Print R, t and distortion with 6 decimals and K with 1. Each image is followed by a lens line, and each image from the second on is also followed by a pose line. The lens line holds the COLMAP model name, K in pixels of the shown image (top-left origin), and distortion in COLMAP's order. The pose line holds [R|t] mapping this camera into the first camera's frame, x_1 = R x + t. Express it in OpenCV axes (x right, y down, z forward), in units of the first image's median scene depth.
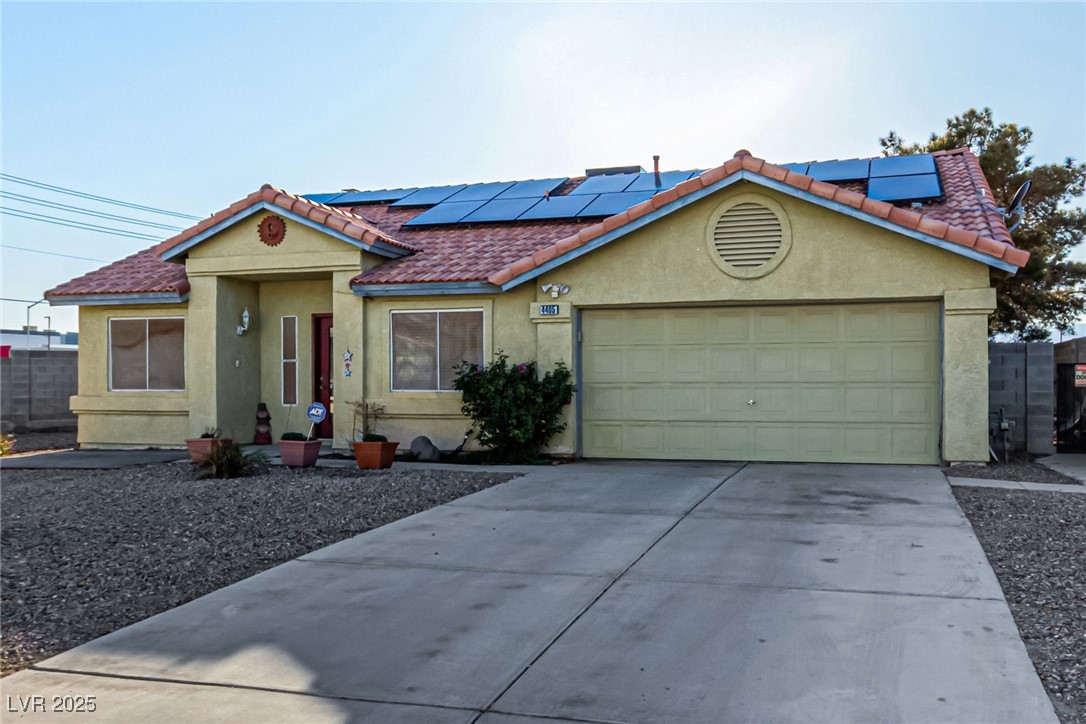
lens RADIAL K [[499.1, 0, 597.3], [0, 499.1, 367.4], [0, 0, 1]] dist [-0.000274, -0.000481]
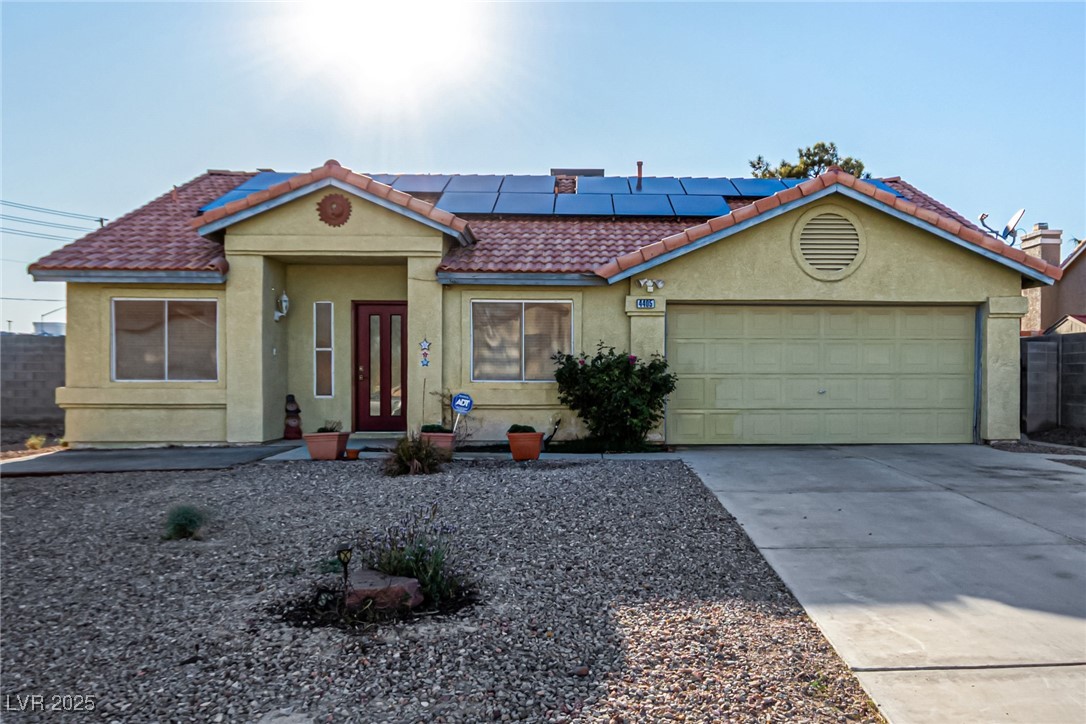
lens RADIAL K [[476.8, 0, 543.0], [0, 476.8, 362.0], [0, 0, 1]] dist [0.000500, 0.000110]
pose [[0.983825, 0.007577, 0.178970, -0.452713], [-0.008144, 0.999964, 0.002435, 0.005599], [-0.178945, -0.003853, 0.983852, 0.053195]]
